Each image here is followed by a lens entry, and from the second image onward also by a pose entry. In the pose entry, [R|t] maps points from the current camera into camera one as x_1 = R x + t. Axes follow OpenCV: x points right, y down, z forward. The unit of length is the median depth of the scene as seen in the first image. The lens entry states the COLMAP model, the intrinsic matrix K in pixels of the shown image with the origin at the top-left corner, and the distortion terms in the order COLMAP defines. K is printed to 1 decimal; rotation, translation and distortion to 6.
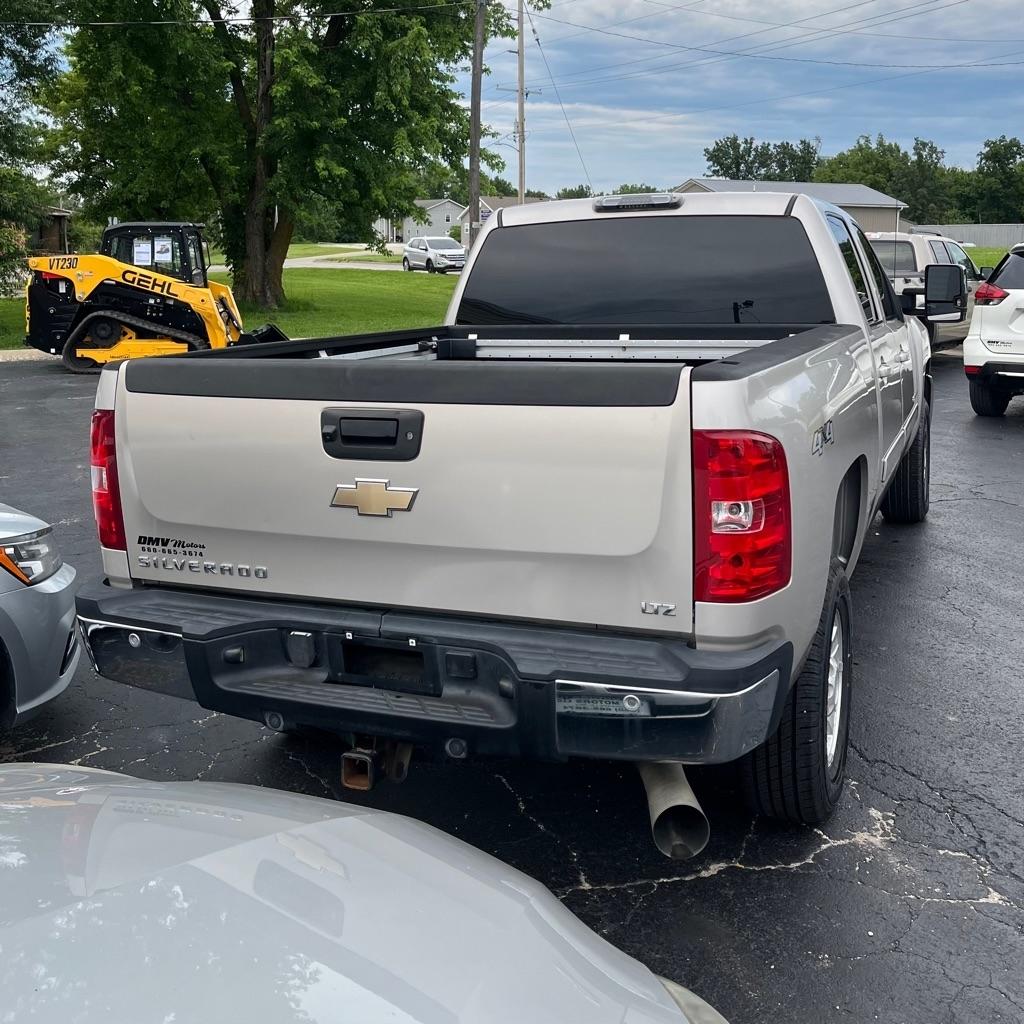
lens RADIAL K [[1146.4, 0, 538.6], [0, 1146.4, 415.7], [0, 0, 1]] dist [0.029549, -0.023216]
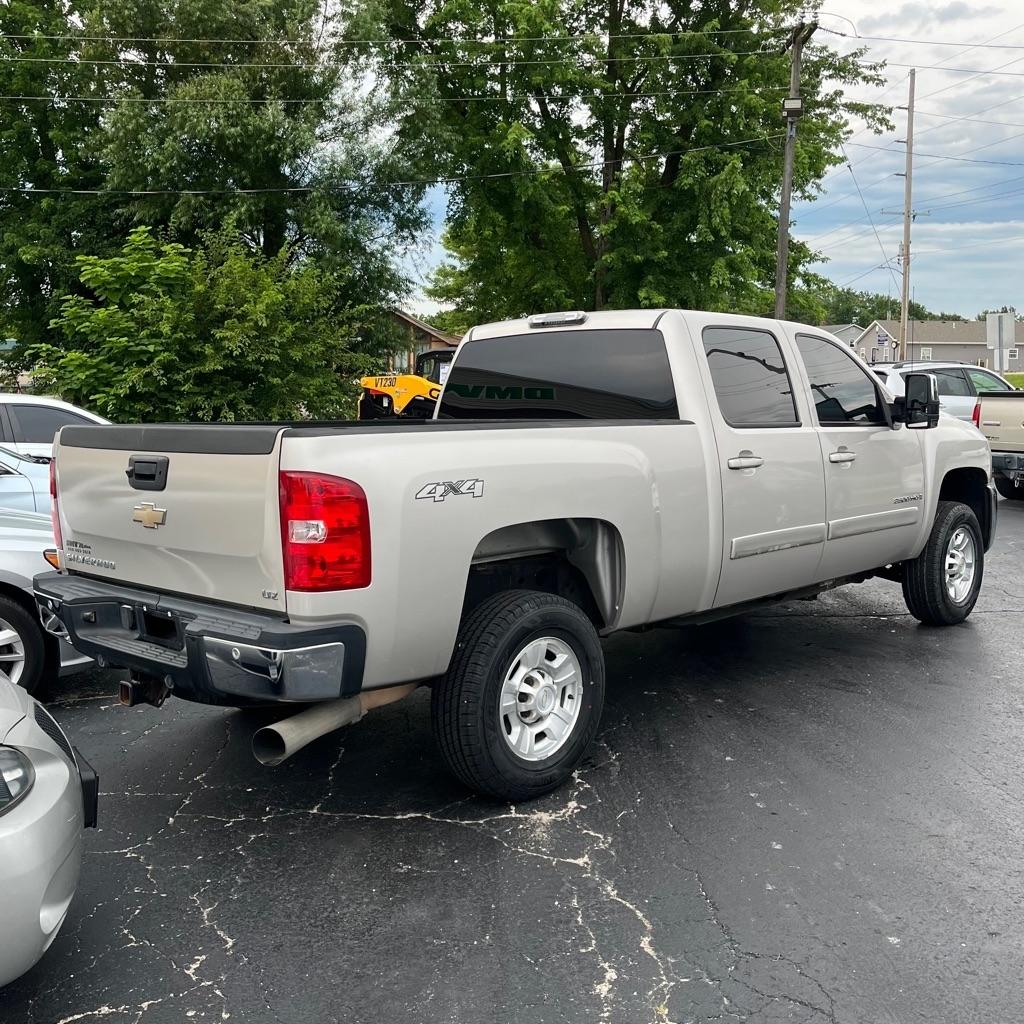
lens RADIAL K [[1113.9, 0, 528.7], [0, 1113.9, 527.2], [0, 0, 1]] dist [0.036298, -0.034683]
pose [[0.931539, 0.049086, -0.360314, 0.154023], [-0.052401, 0.998626, 0.000569, 0.010918], [0.359847, 0.018351, 0.932831, -0.034403]]
